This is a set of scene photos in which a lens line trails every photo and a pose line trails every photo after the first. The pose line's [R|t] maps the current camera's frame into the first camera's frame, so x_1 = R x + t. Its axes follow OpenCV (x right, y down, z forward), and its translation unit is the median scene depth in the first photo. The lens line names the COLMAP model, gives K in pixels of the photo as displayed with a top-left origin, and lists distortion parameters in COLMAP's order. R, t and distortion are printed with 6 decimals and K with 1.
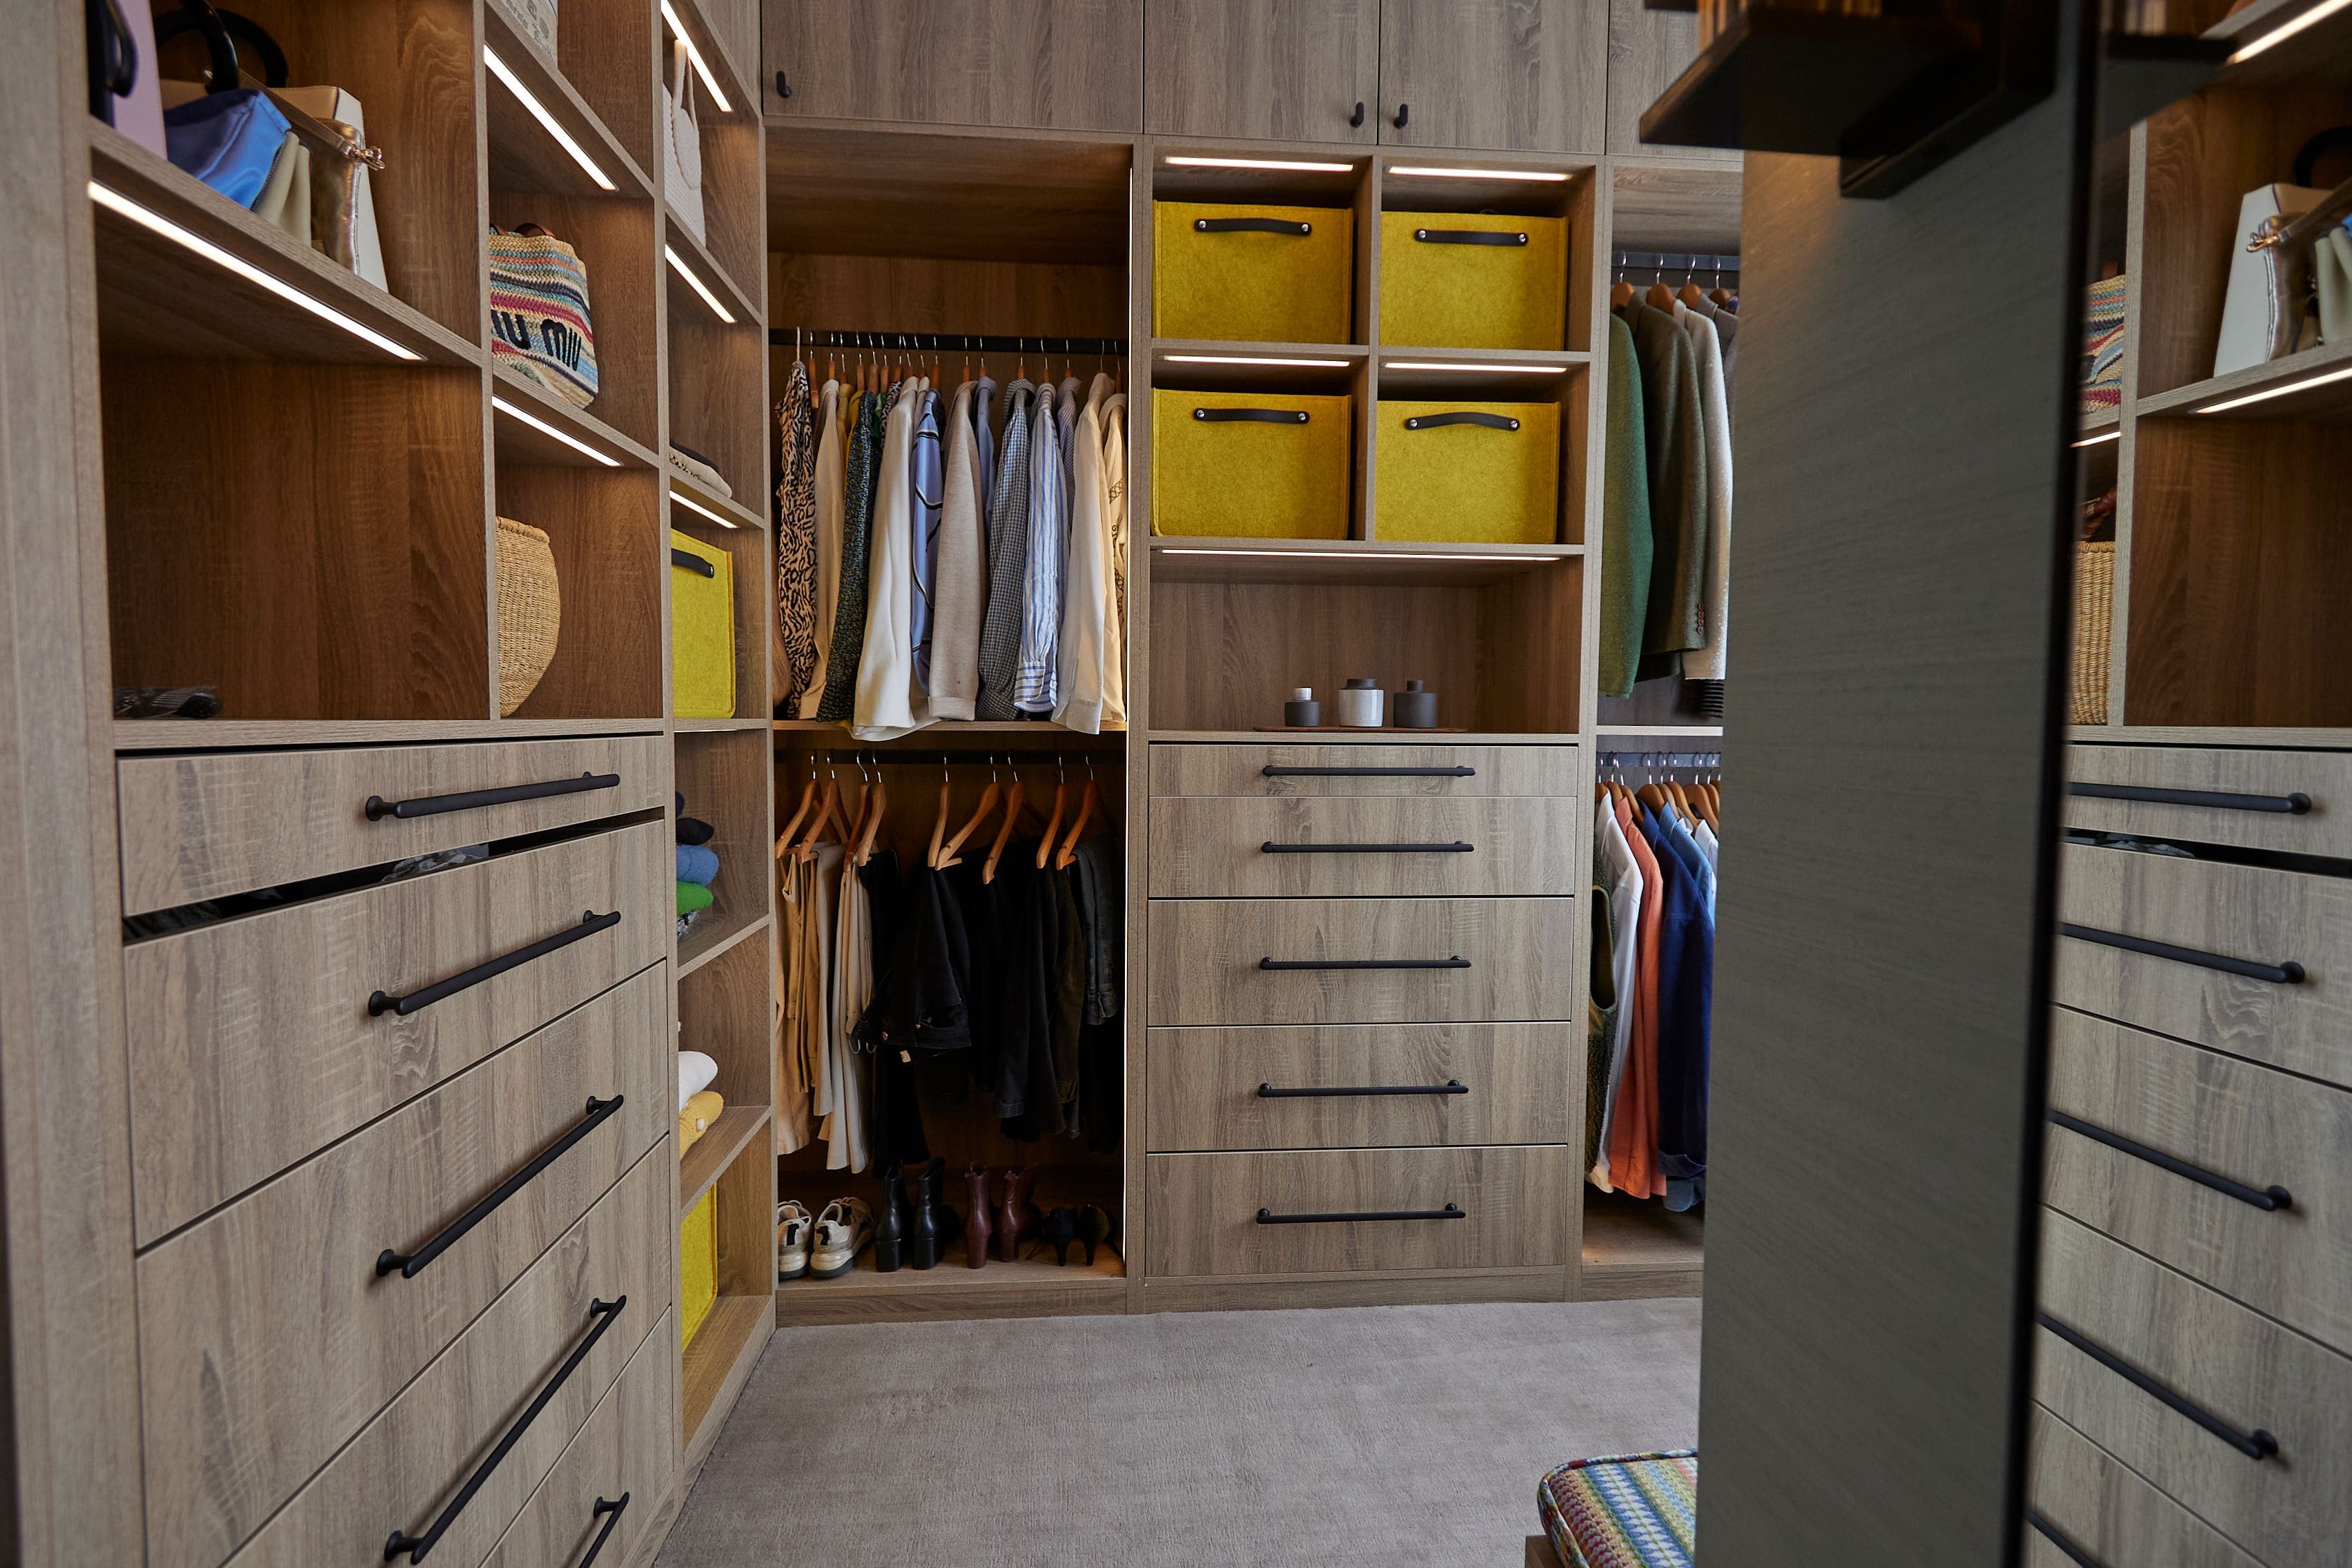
lens RADIAL K [[1085.6, 0, 1176.0], [0, 1085.6, 784.0], [0, 0, 1]] dist [0.004120, 0.000352]
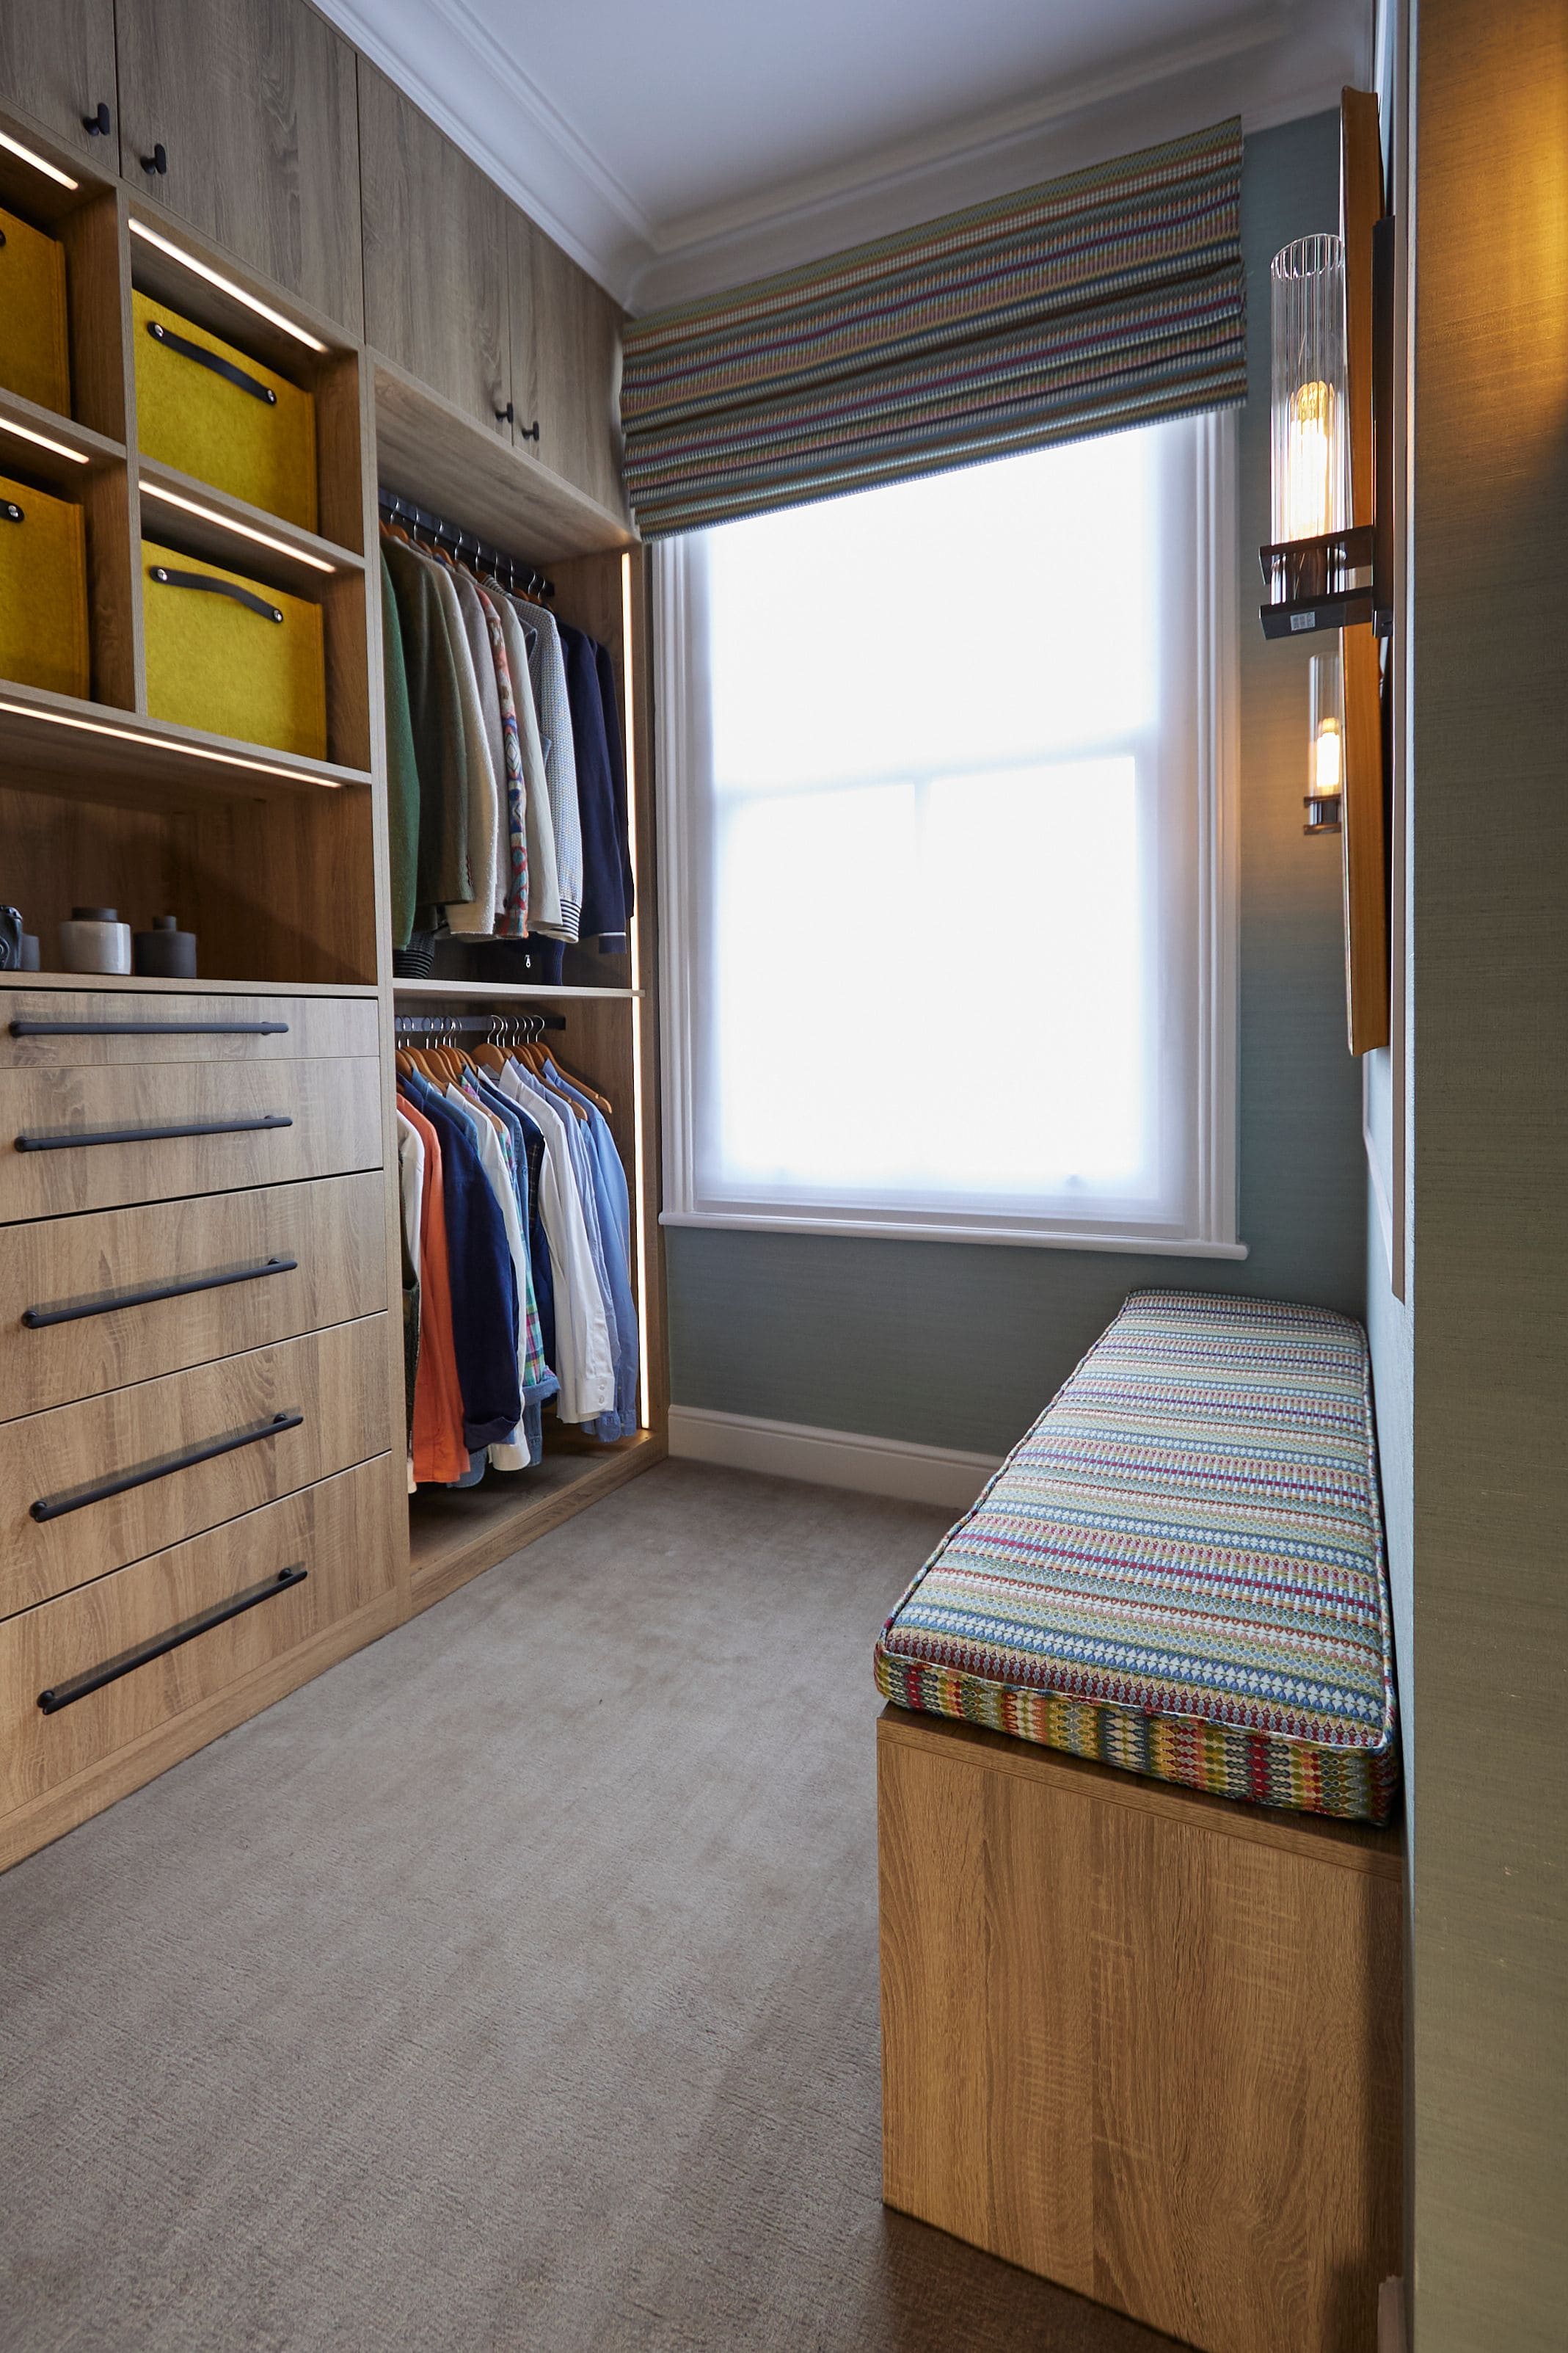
lens RADIAL K [[1159.5, 0, 773.6], [0, 1159.5, 1088.0], [0, 0, 1]] dist [0.010896, -0.004783]
pose [[0.507792, -0.053652, 0.859807, -0.287909], [0.075122, 0.997015, 0.017848, 0.044969], [-0.858198, 0.055528, 0.510307, 0.237717]]
